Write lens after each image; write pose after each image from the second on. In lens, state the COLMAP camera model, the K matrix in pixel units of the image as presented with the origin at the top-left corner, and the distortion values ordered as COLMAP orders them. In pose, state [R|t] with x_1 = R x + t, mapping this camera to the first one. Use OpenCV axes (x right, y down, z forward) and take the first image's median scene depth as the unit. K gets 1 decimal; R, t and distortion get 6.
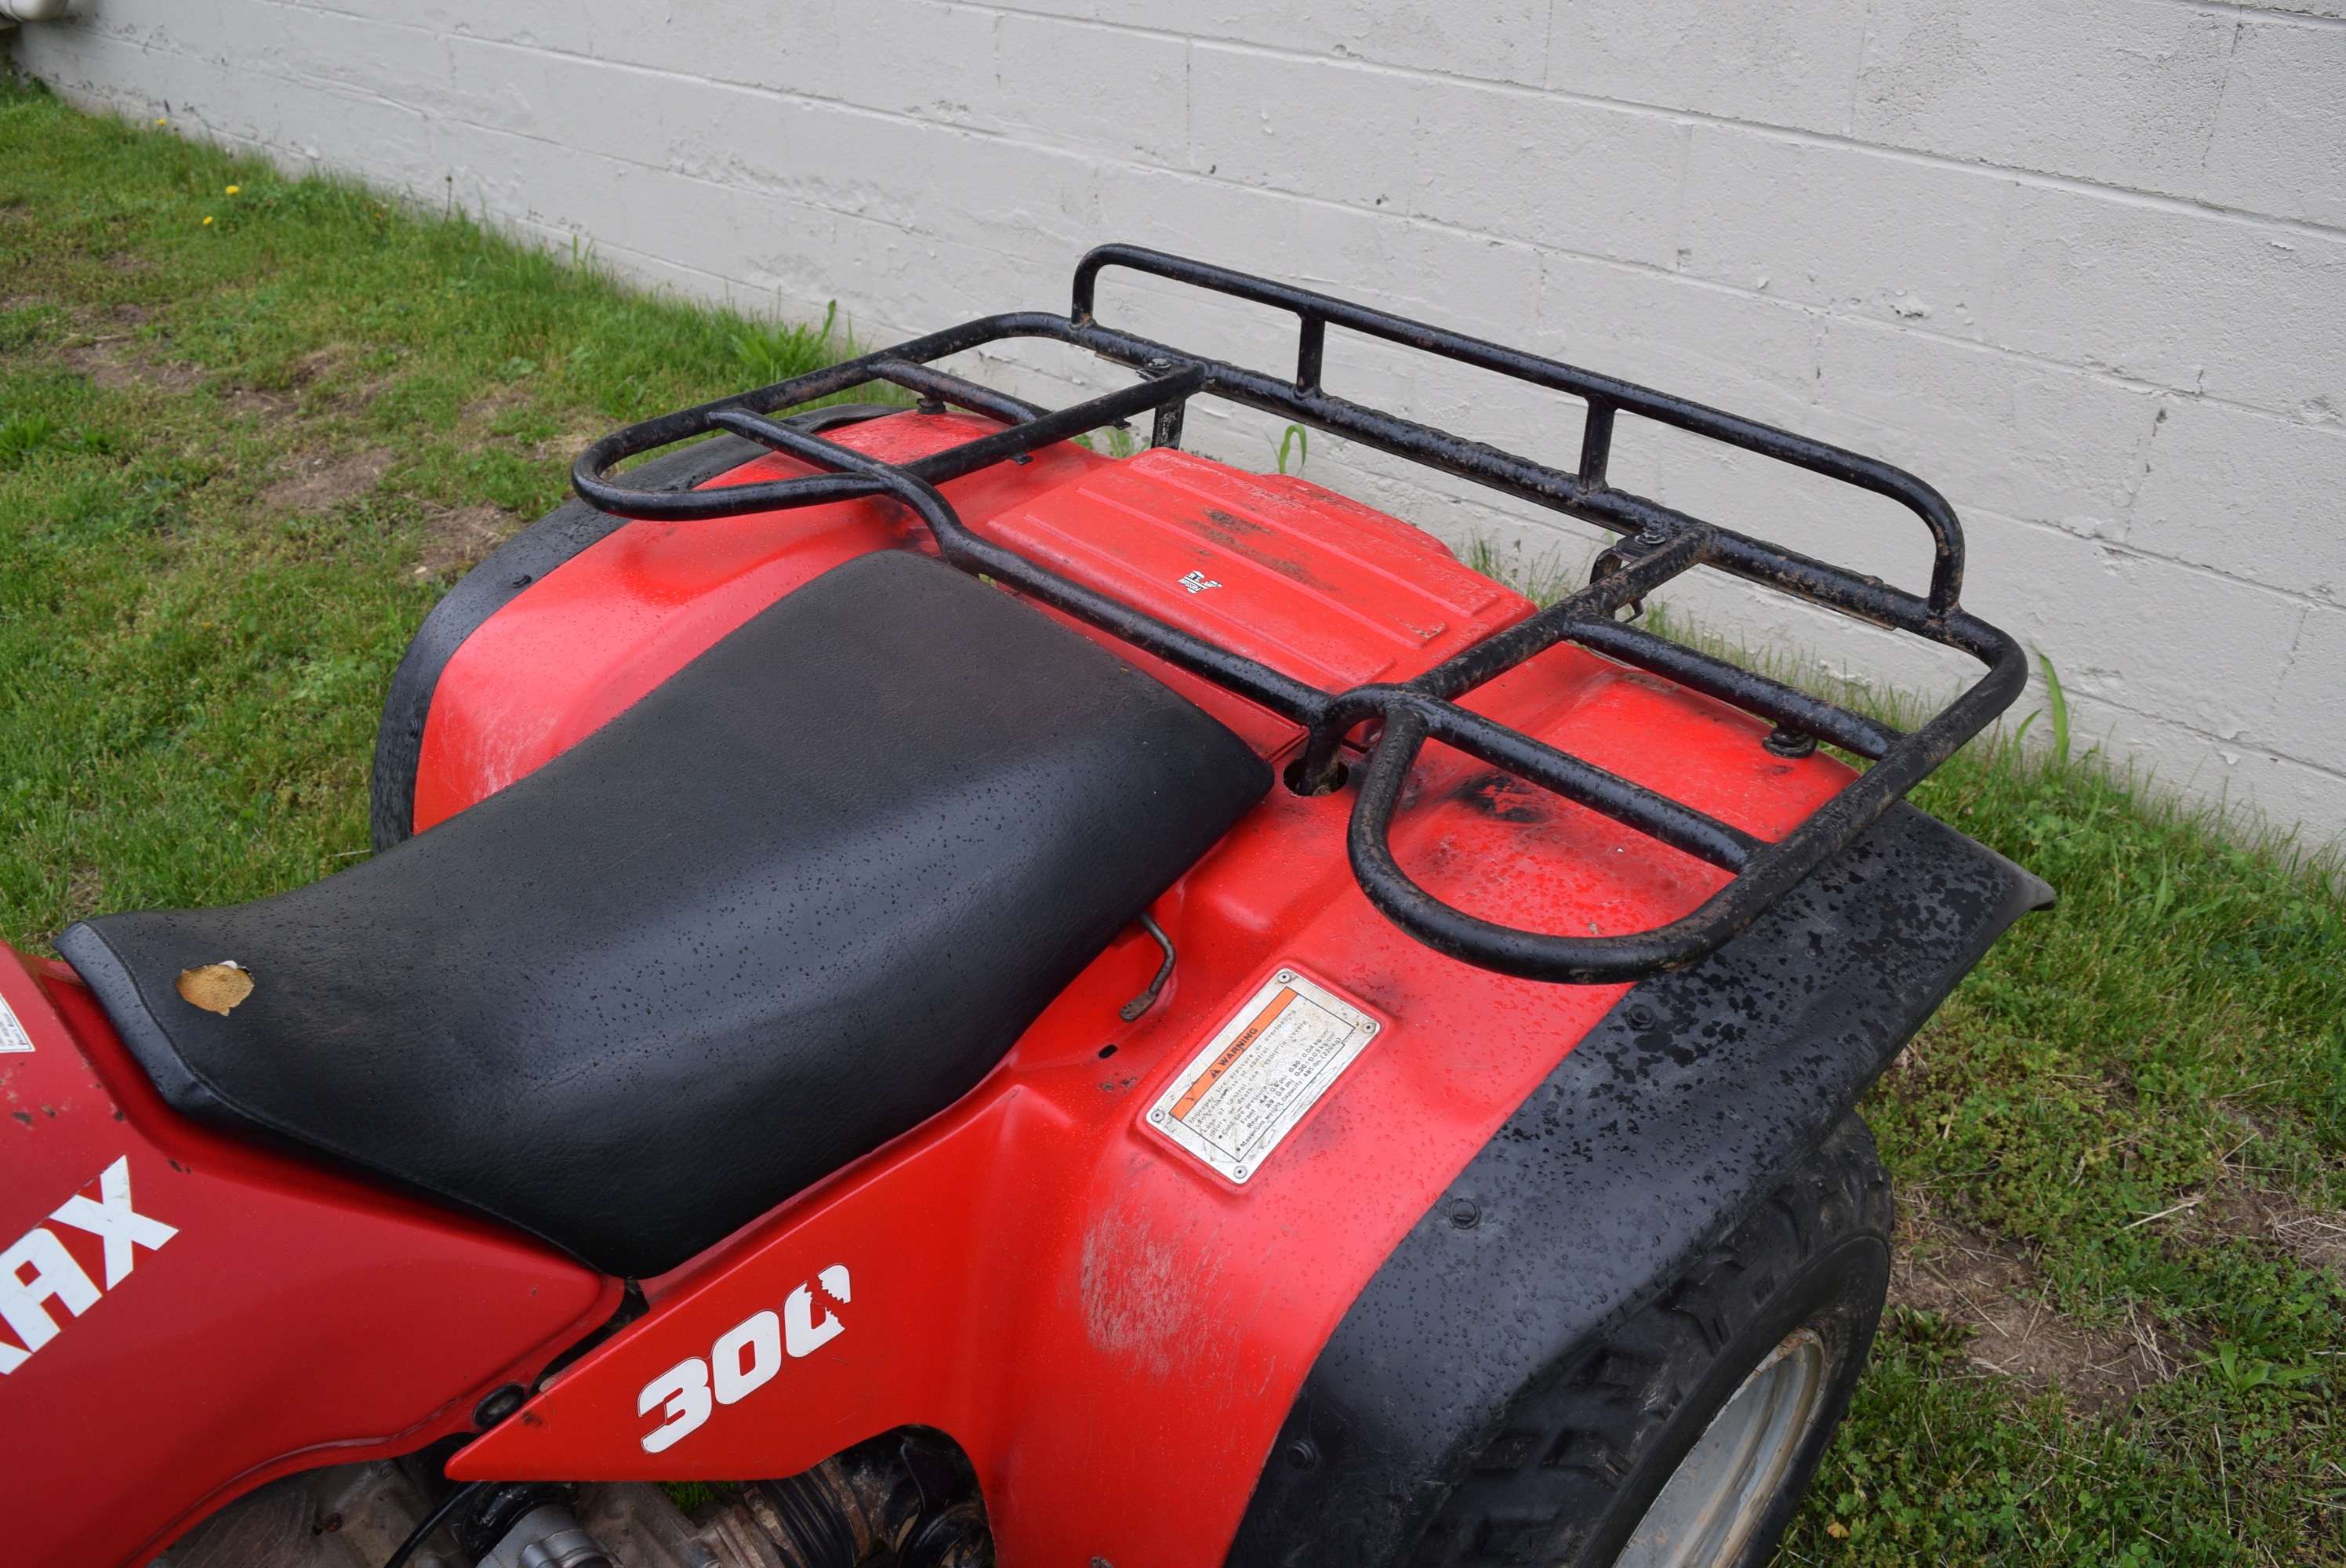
lens RADIAL K [[1856.2, 0, 1173.0], [0, 1856.2, 784.0], [0, 0, 1]] dist [-0.088182, 0.014523]
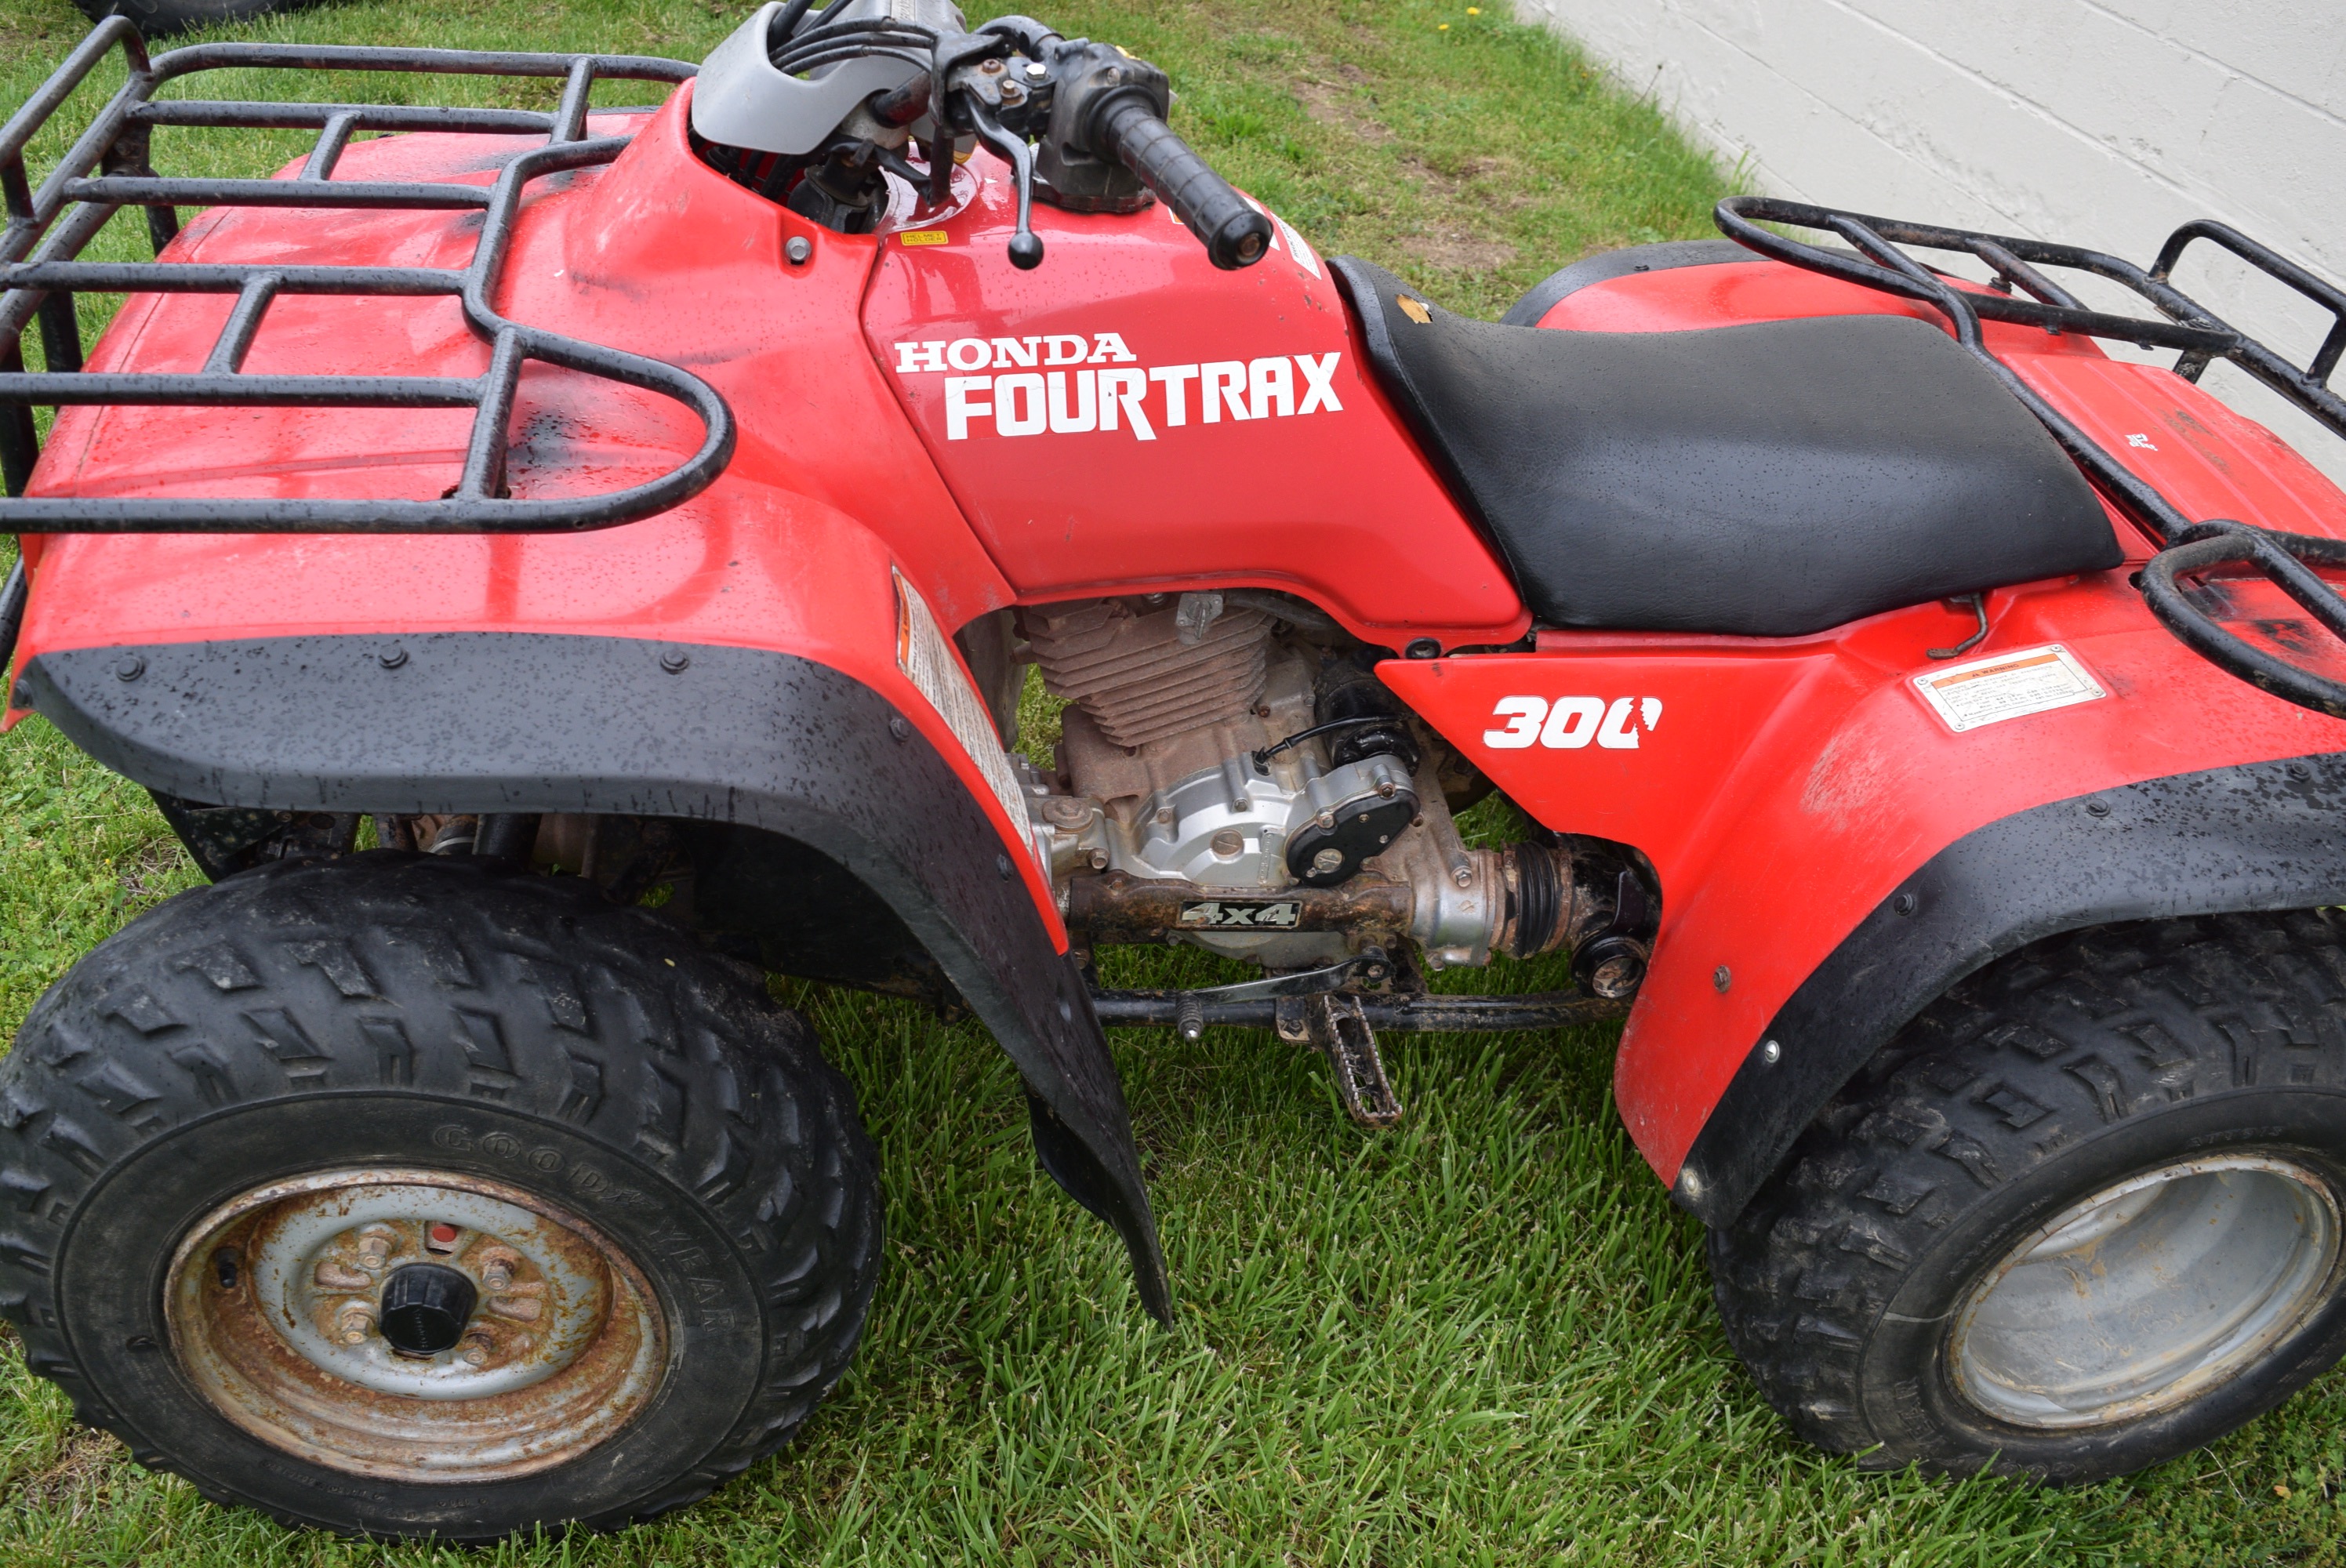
lens RADIAL K [[2038.3, 0, 1173.0], [0, 2038.3, 784.0], [0, 0, 1]] dist [-0.097851, 0.033608]
pose [[0.794588, 0.449728, -0.407891, 0.120383], [-0.463216, 0.883349, 0.071589, 0.246558], [0.392506, 0.132058, 0.910219, -0.358973]]
